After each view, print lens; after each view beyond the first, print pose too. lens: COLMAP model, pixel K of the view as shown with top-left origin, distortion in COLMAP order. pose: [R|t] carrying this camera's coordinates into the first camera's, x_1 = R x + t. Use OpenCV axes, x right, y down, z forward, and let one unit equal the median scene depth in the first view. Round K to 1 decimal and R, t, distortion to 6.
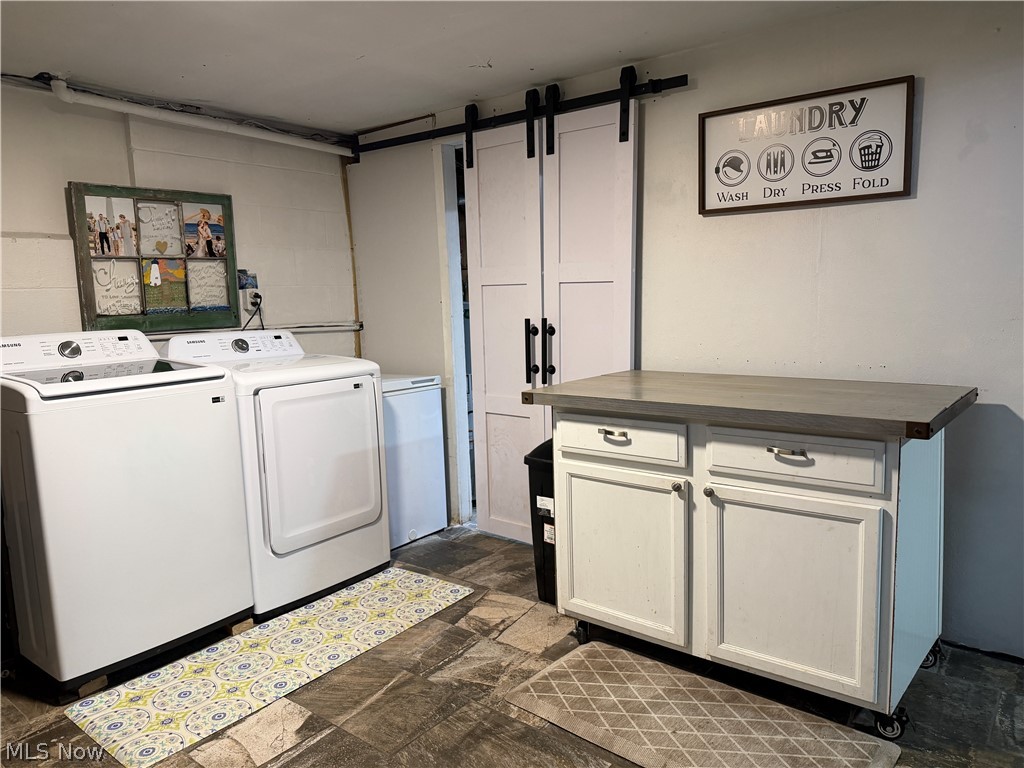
lens RADIAL K [[702.7, 0, 559.4], [0, 702.7, 379.6], [0, 0, 1]] dist [0.043909, -0.060014]
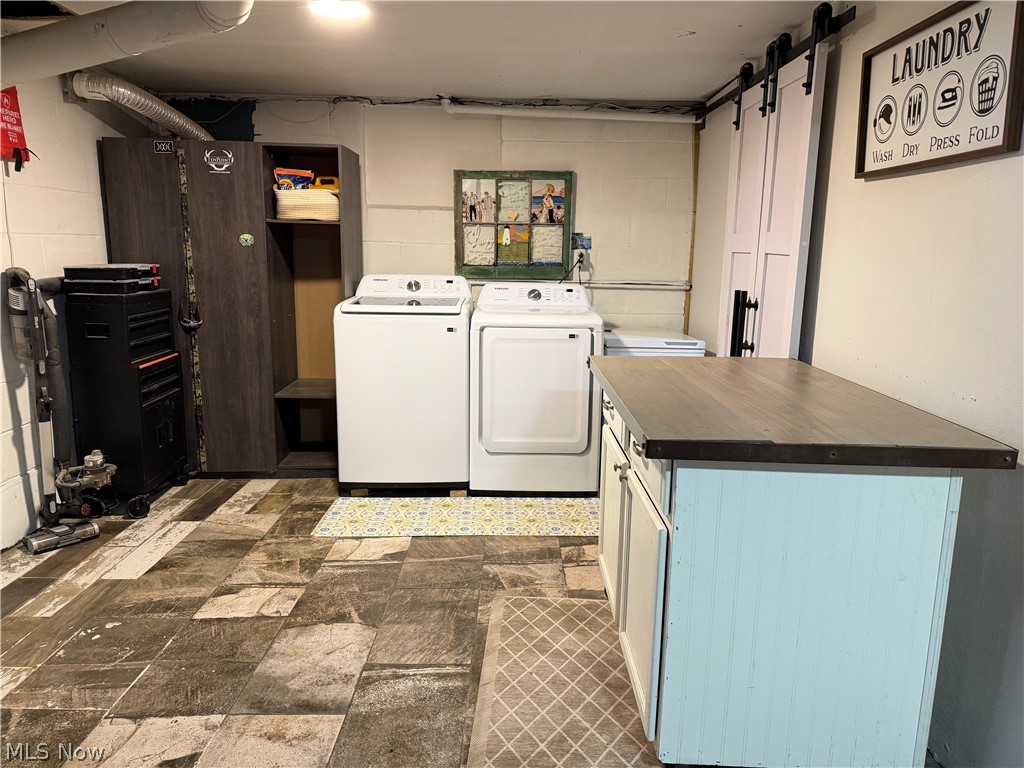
lens RADIAL K [[702.7, 0, 517.9], [0, 702.7, 393.2], [0, 0, 1]] dist [0.043909, -0.060014]
pose [[0.632383, 0.193314, -0.750148, 0.616095], [-0.129206, 0.981119, 0.143913, -0.061012], [0.763805, 0.005916, 0.645420, 0.183501]]
